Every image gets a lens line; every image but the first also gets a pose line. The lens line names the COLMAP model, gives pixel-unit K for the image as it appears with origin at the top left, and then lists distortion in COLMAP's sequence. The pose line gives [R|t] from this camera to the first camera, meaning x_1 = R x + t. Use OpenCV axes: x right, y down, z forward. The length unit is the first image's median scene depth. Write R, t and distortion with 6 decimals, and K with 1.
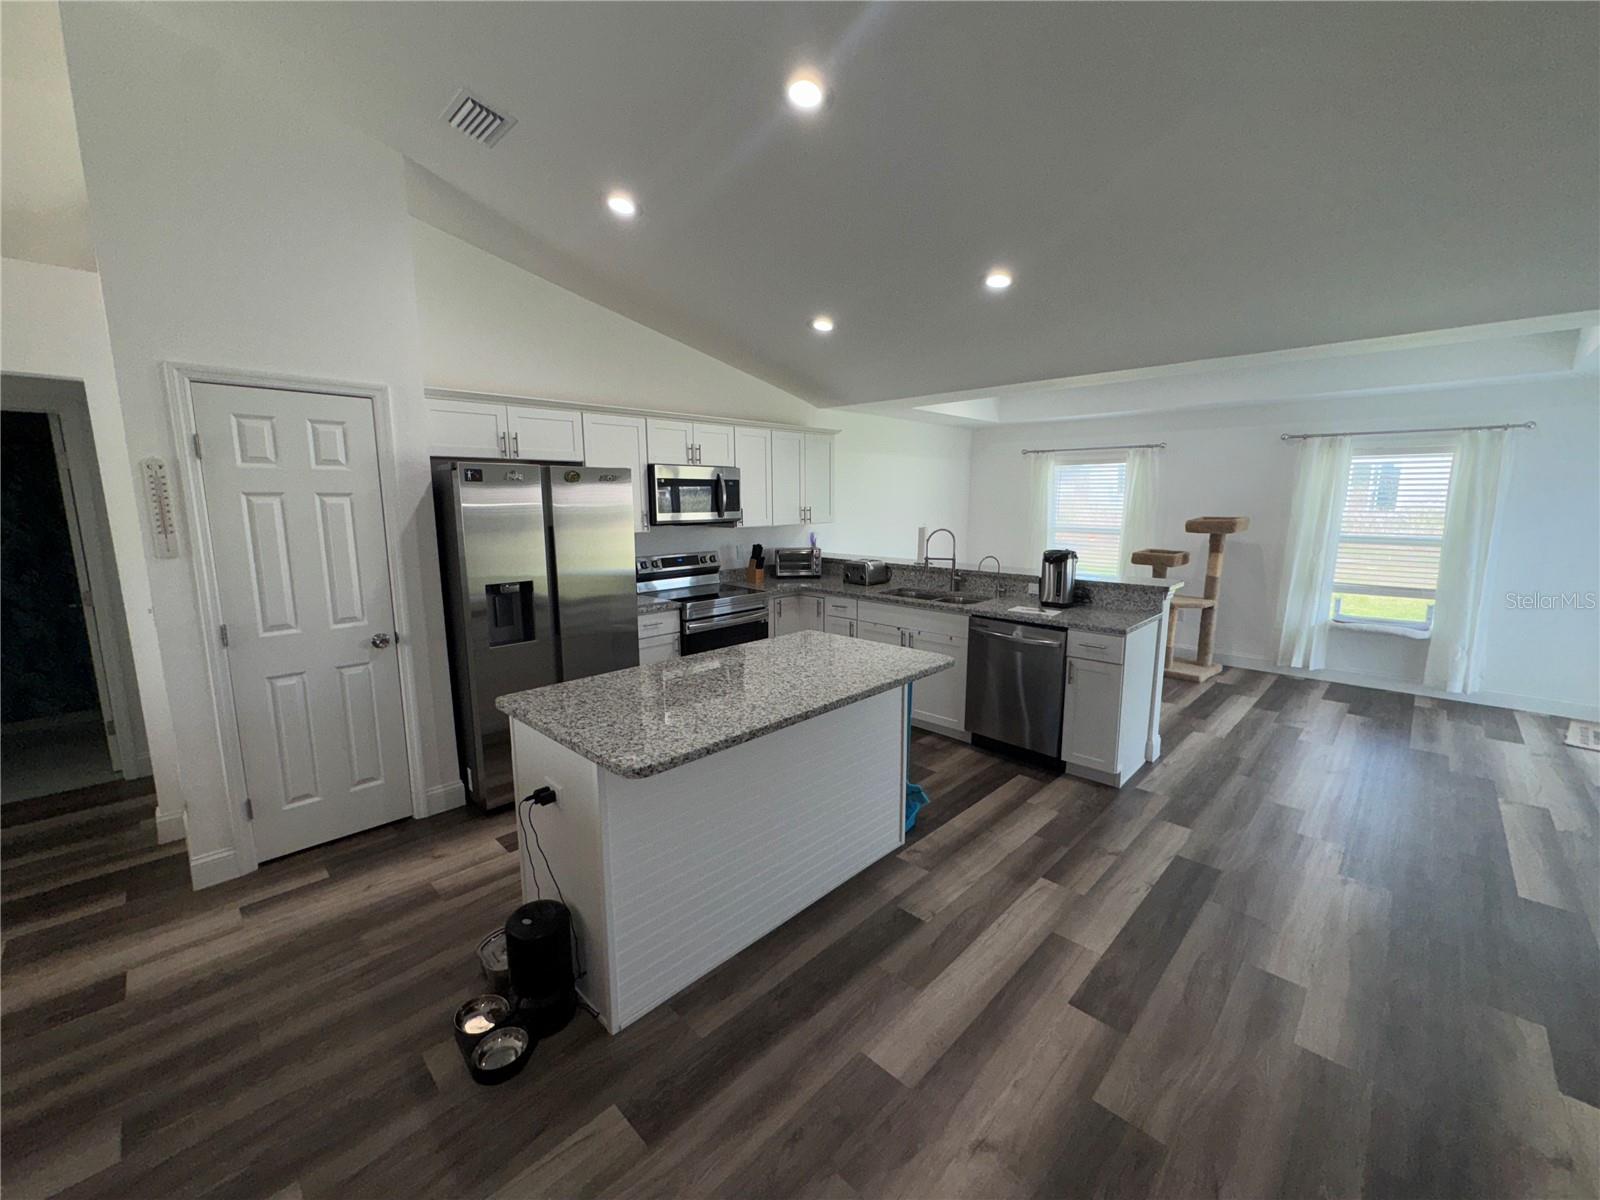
lens RADIAL K [[634.6, 0, 800.2], [0, 634.6, 596.3], [0, 0, 1]] dist [-0.000646, -0.000392]
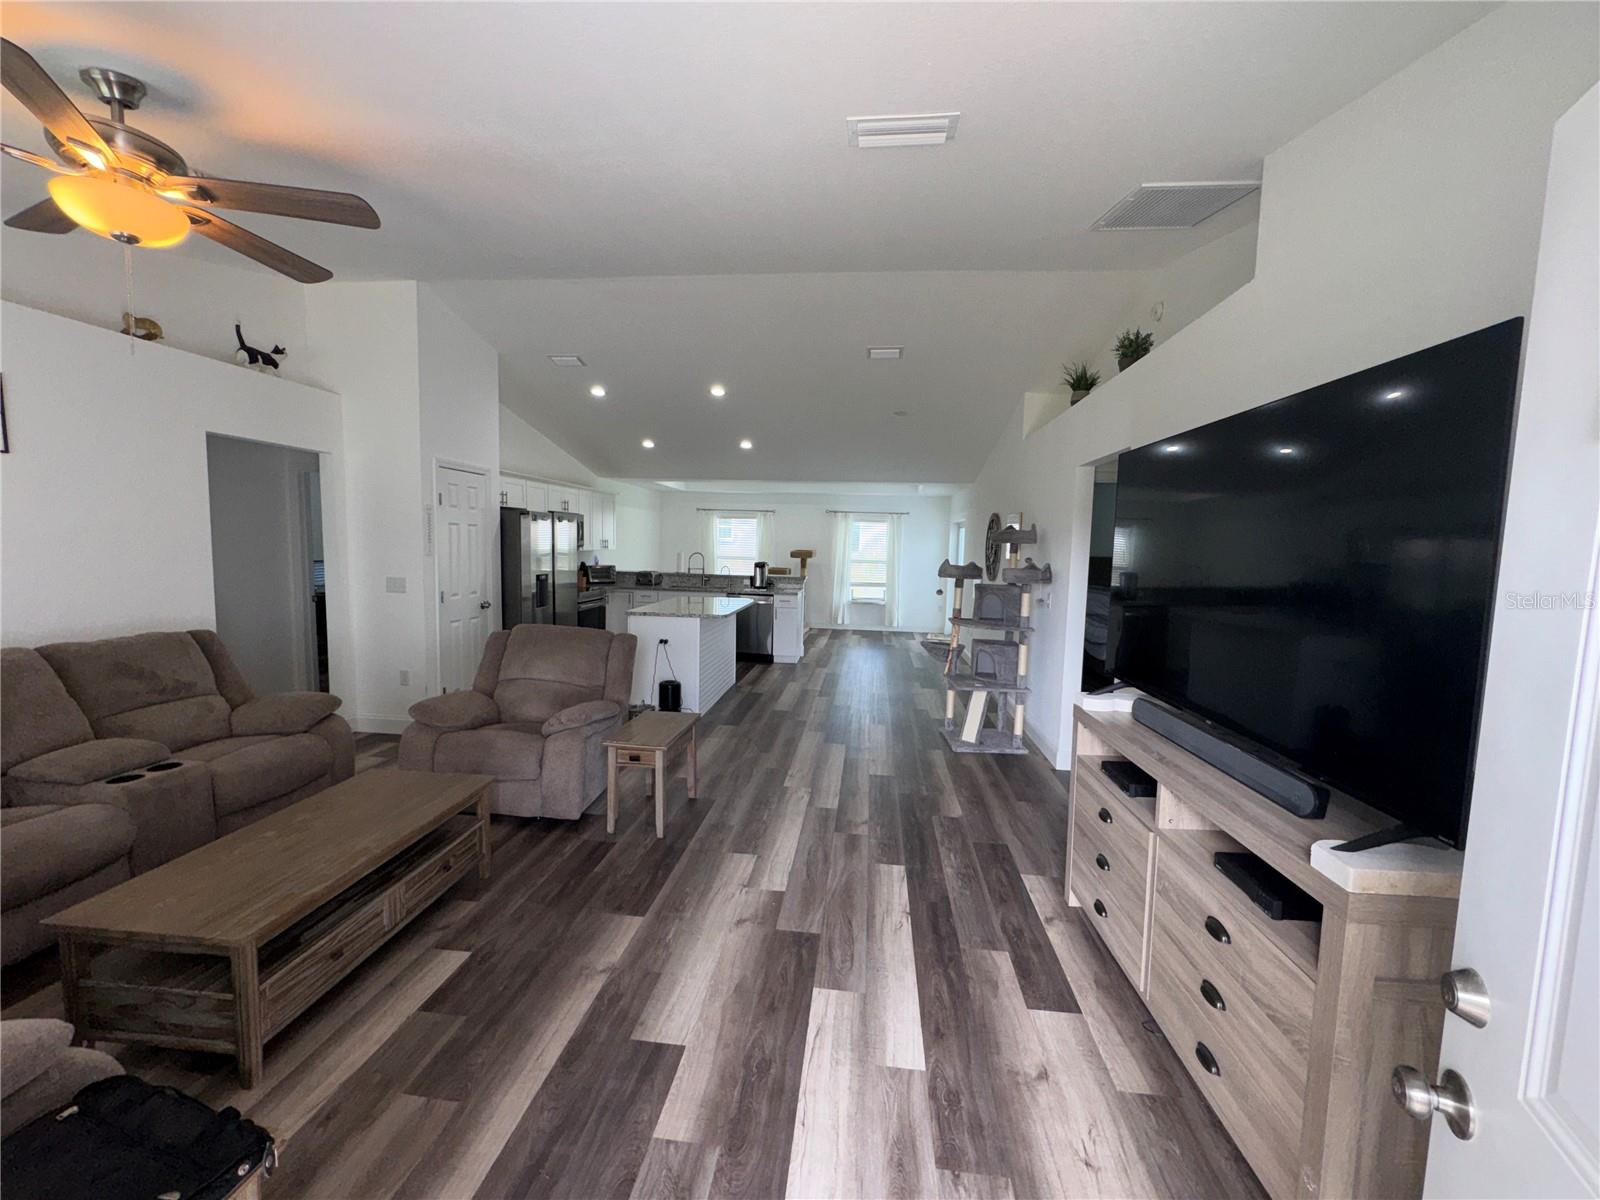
lens RADIAL K [[634.6, 0, 807.1], [0, 634.6, 597.6], [0, 0, 1]] dist [-0.000646, -0.000392]
pose [[0.780759, -0.033965, 0.623908, -1.105584], [0.073367, 0.996598, -0.037557, 0.190688], [-0.620510, 0.075097, 0.780595, -1.032081]]
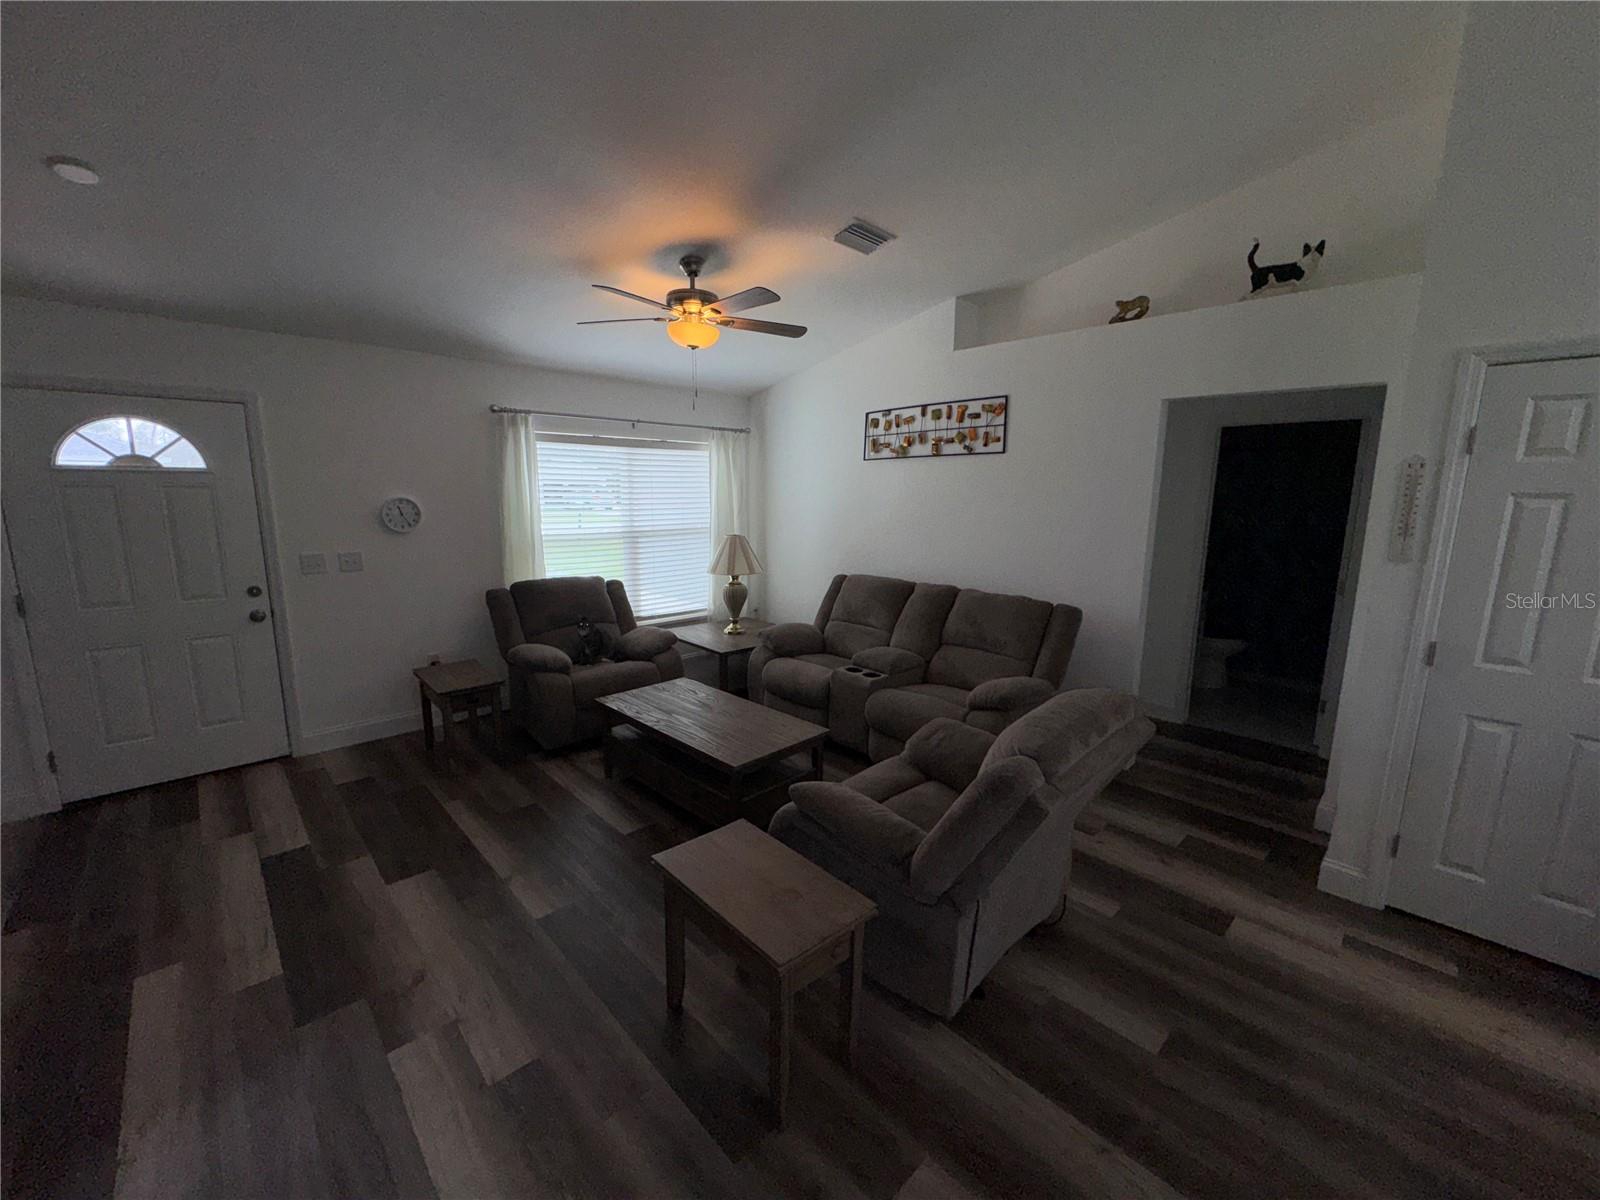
lens RADIAL K [[634.6, 0, 801.8], [0, 634.6, 601.6], [0, 0, 1]] dist [-0.000646, -0.000392]
pose [[-0.027609, 0.175294, -0.984129, -0.018456], [-0.165243, 0.970159, 0.177442, -0.018855], [0.985866, 0.167519, 0.002181, 0.101856]]
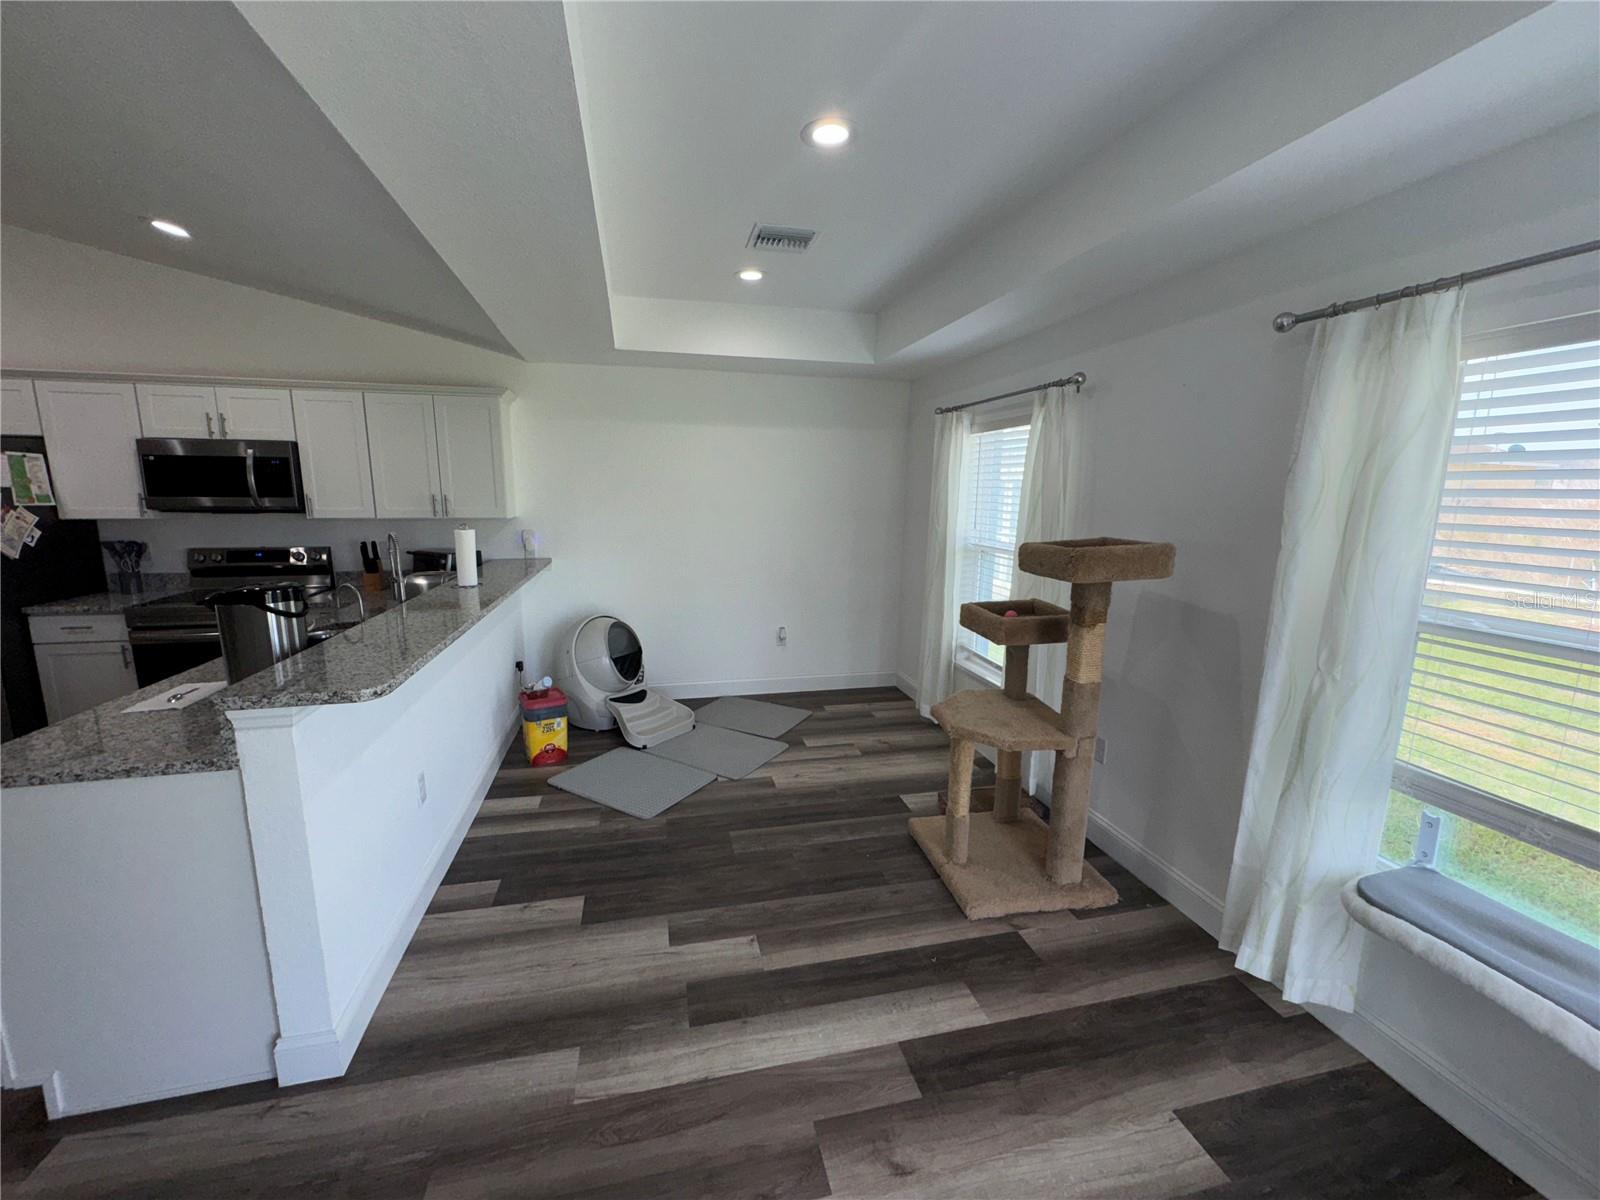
lens RADIAL K [[634.6, 0, 796.7], [0, 634.6, 594.1], [0, 0, 1]] dist [-0.000646, -0.000392]
pose [[0.848295, 0.097821, -0.520411, 1.397321], [-0.095852, 0.994920, 0.030771, -0.162485], [0.520777, 0.023780, 0.853361, 1.075330]]
